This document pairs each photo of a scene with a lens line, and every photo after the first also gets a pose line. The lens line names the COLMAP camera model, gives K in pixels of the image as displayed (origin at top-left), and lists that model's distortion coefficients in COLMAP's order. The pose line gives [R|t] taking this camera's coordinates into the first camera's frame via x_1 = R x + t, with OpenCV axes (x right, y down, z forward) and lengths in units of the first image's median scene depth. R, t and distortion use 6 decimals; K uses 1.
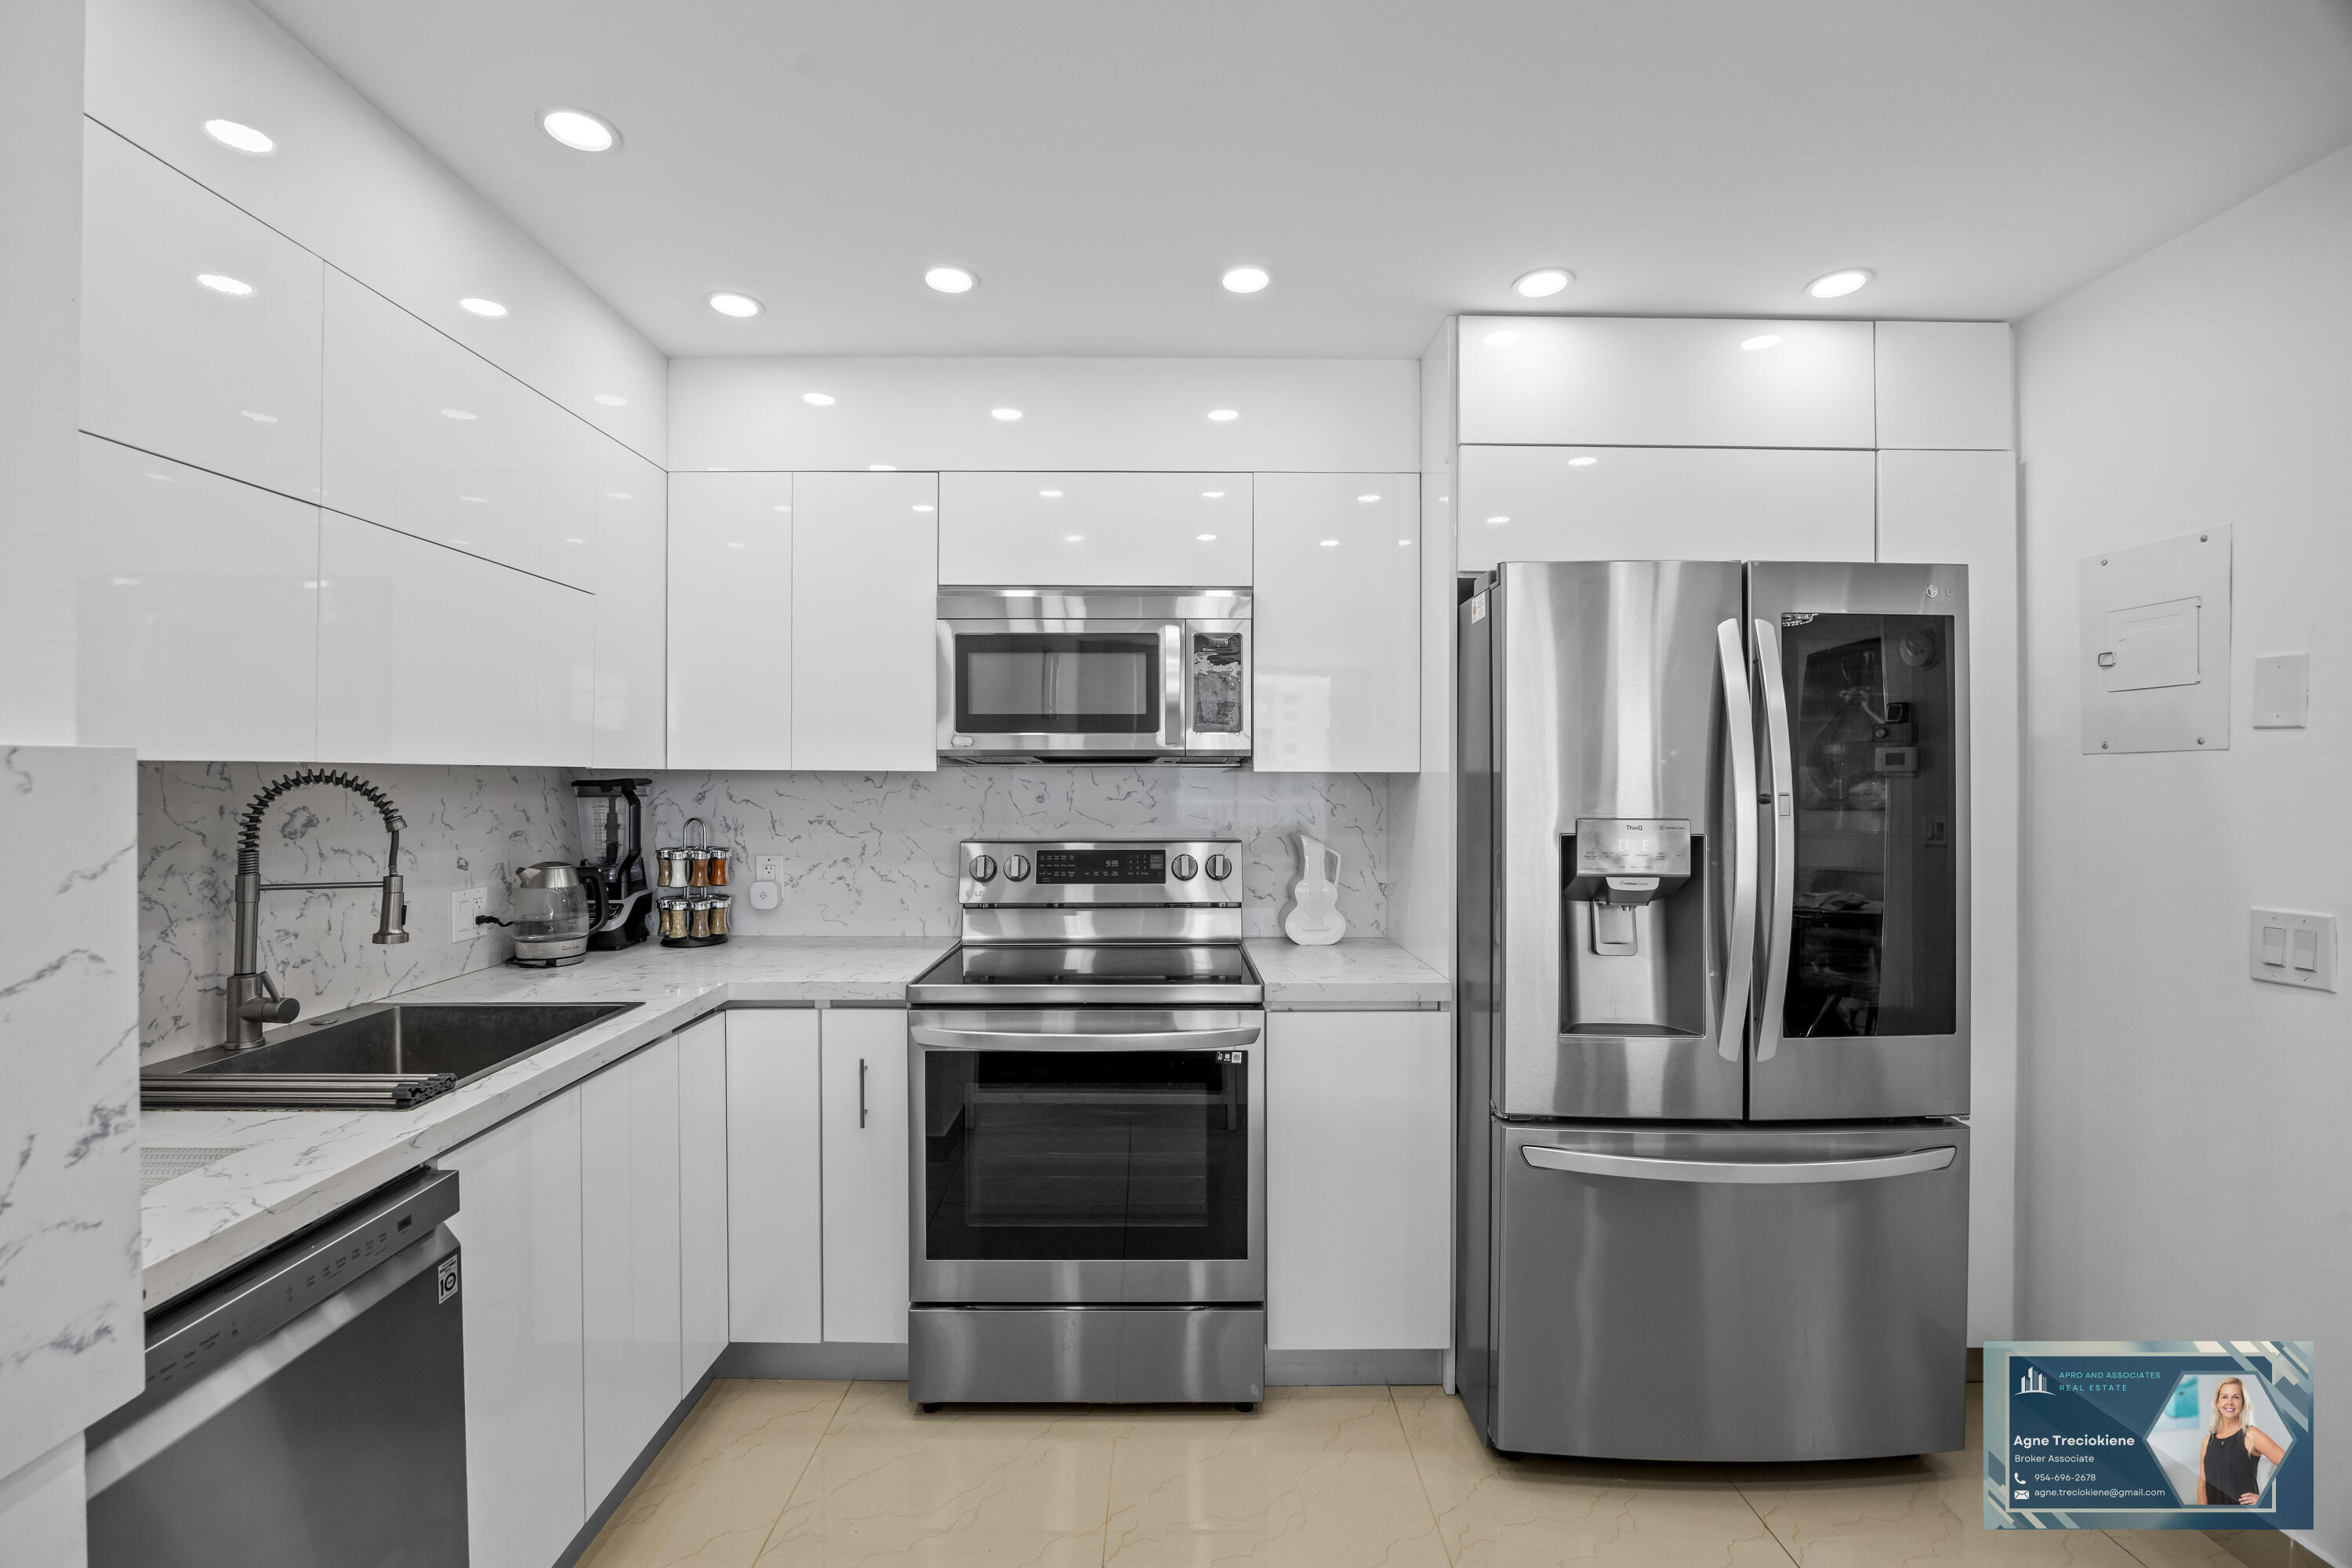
lens RADIAL K [[998.4, 0, 1158.2], [0, 998.4, 782.1], [0, 0, 1]] dist [-0.012496, -0.001690]
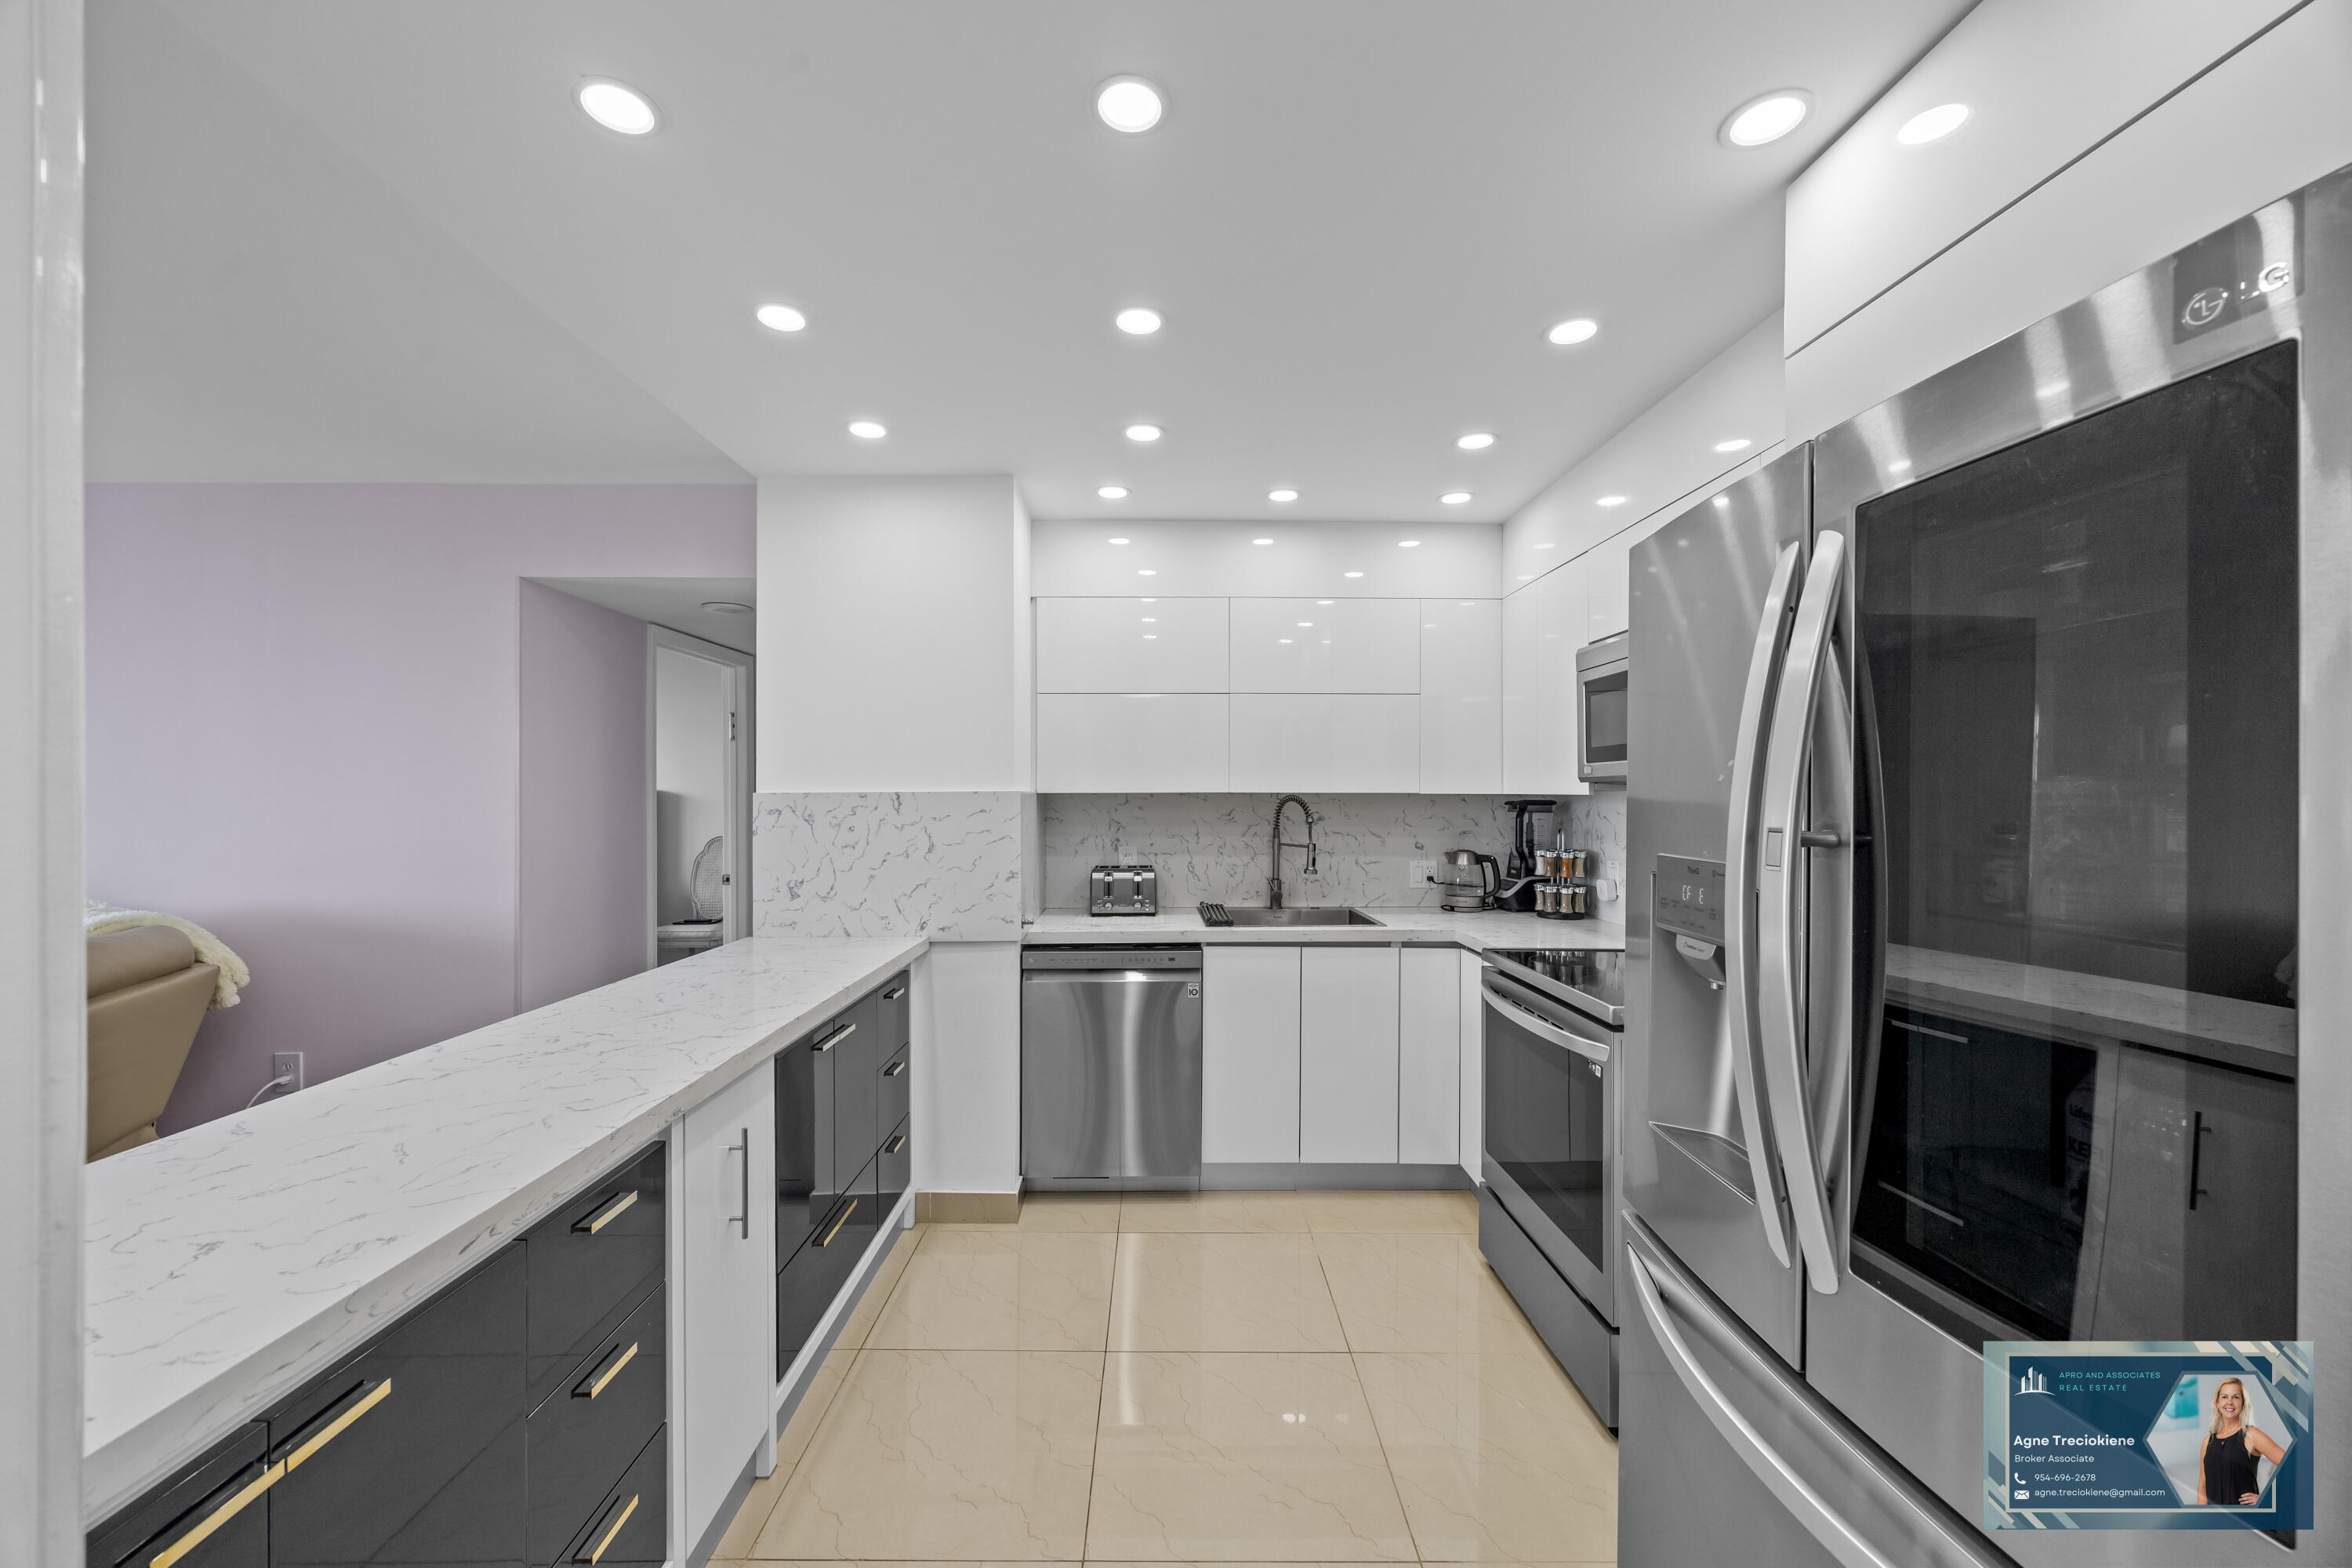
lens RADIAL K [[901.2, 0, 1169.6], [0, 901.2, 792.3], [0, 0, 1]] dist [-0.002889, 0.000022]
pose [[0.022974, -0.005953, -0.999718, 0.959497], [-0.007691, 0.999952, -0.006131, -0.003002], [0.999706, 0.007830, 0.022927, 0.507195]]
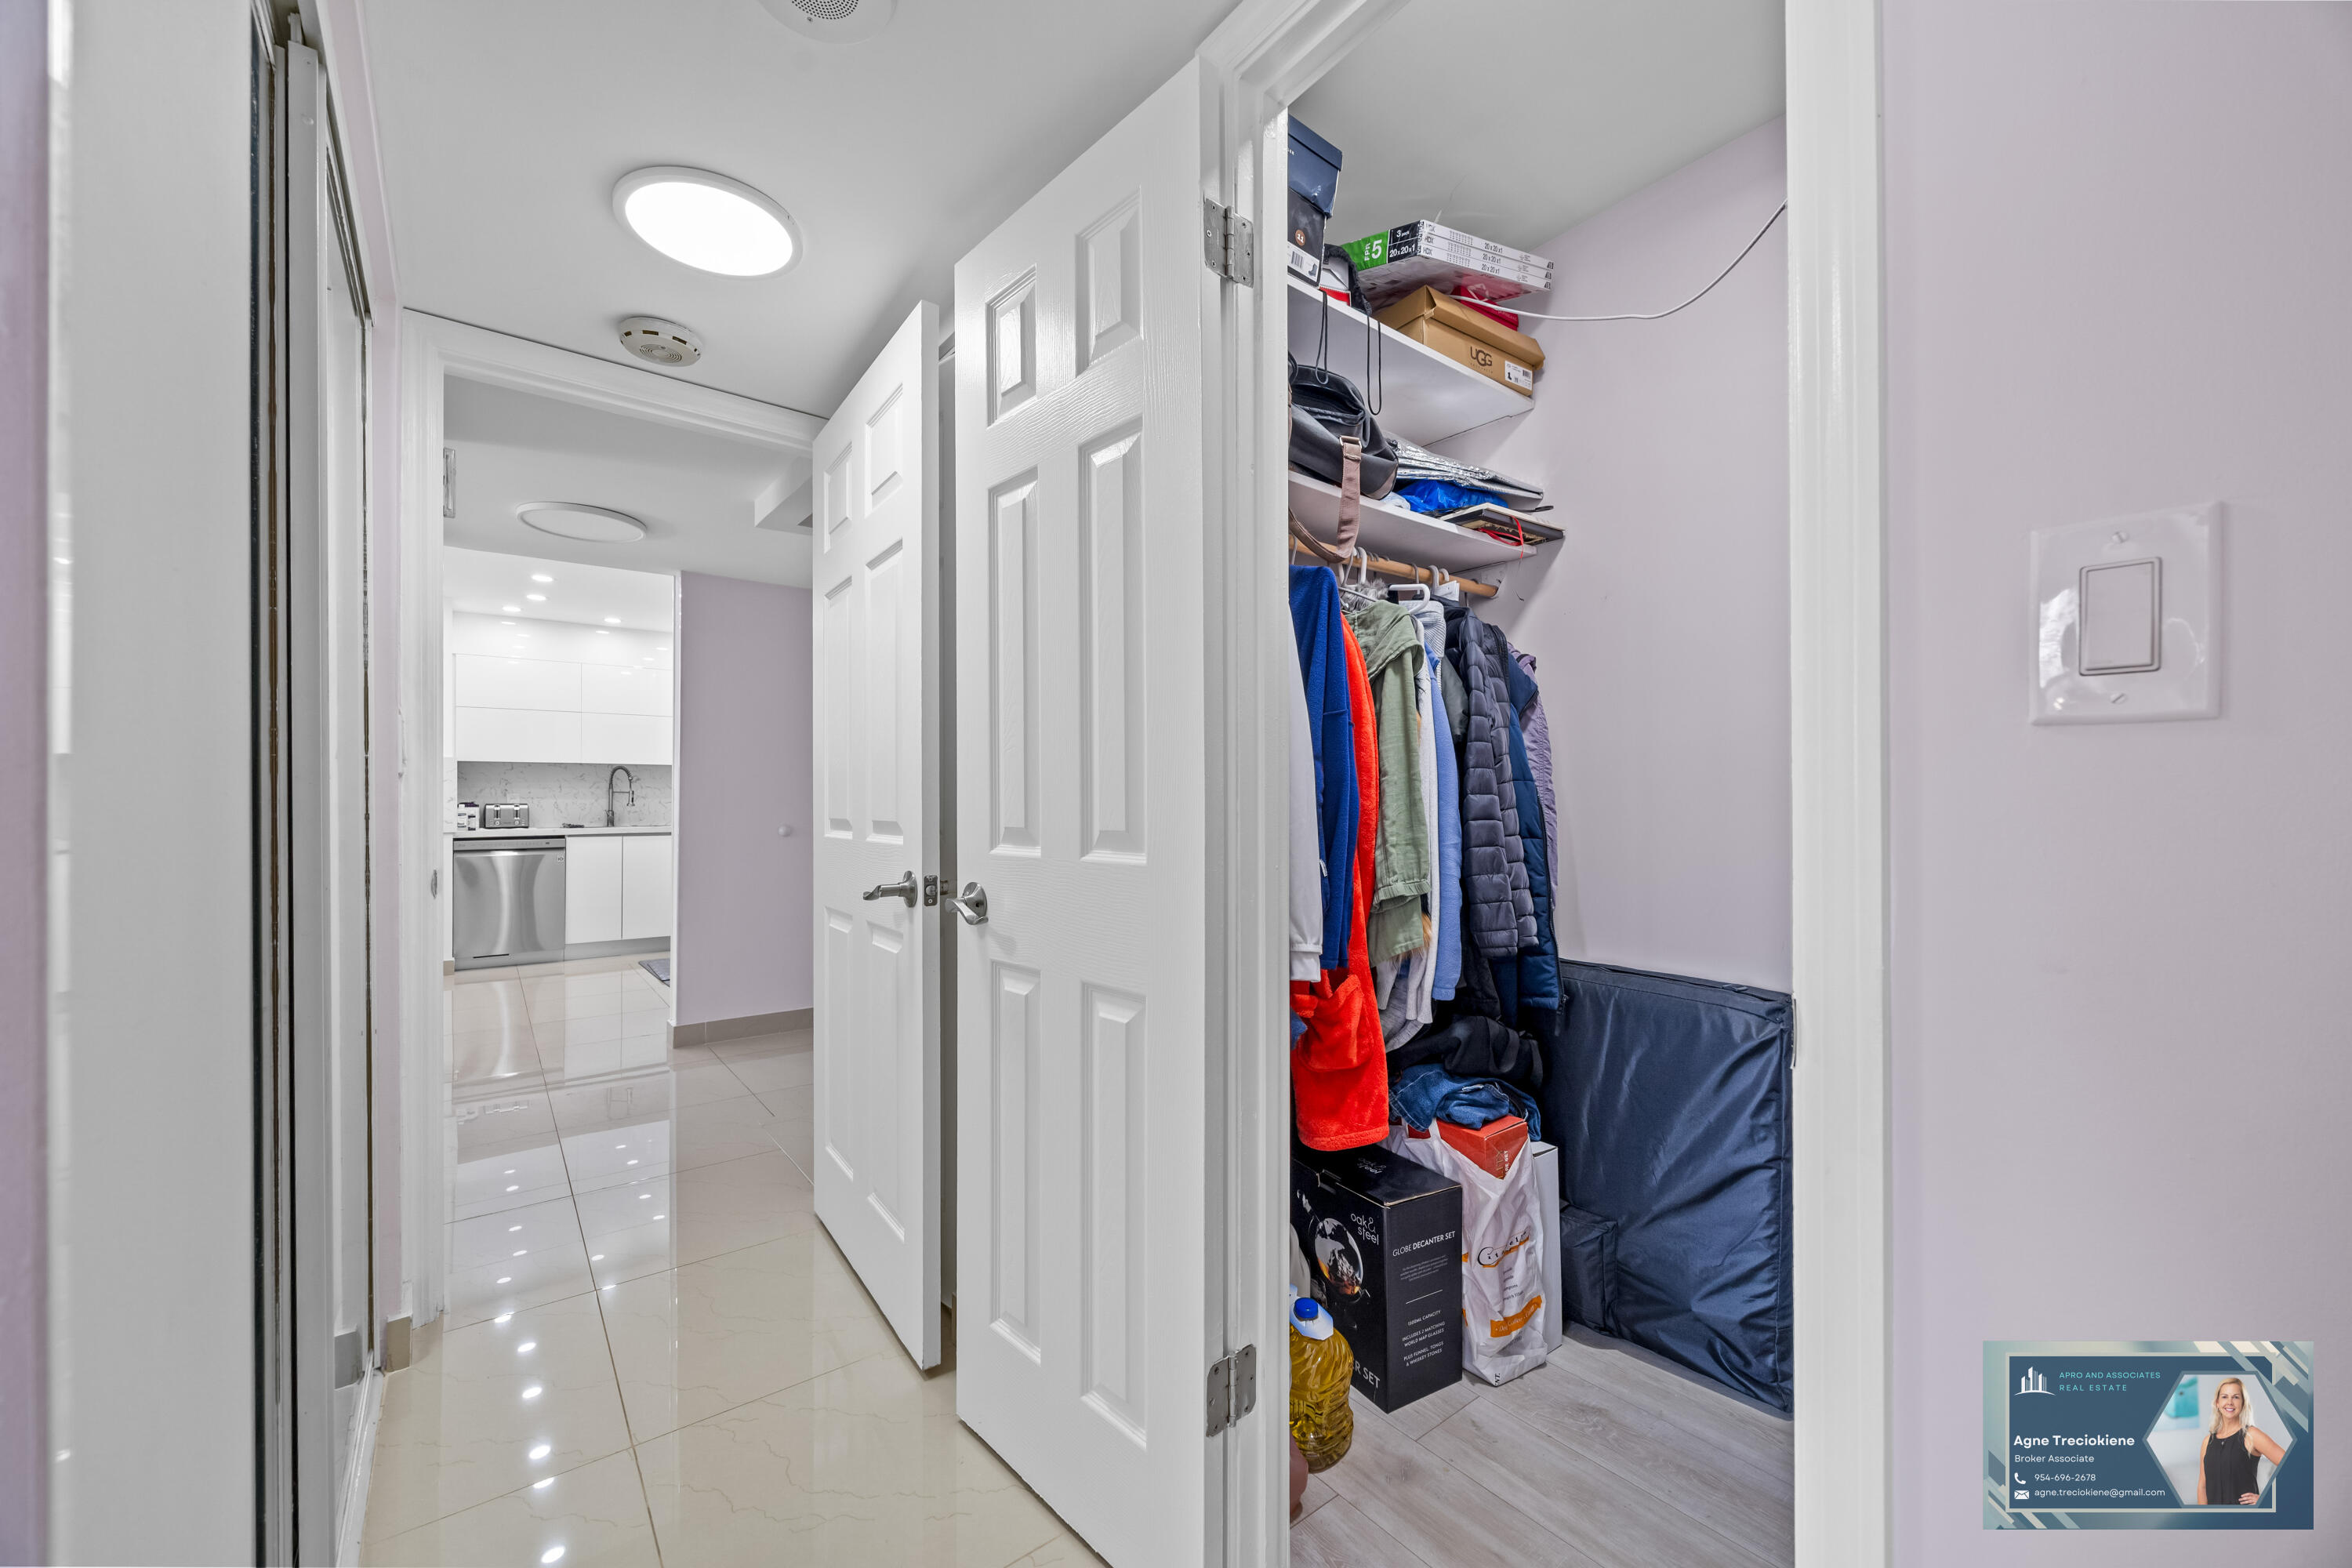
lens RADIAL K [[901.2, 0, 1159.3], [0, 901.2, 805.3], [0, 0, 1]] dist [-0.002889, 0.000022]
pose [[0.616924, 0.001349, -0.787022, 2.920771], [-0.009118, 0.999944, -0.005433, 0.125127], [0.786970, 0.010528, 0.616902, 0.315336]]
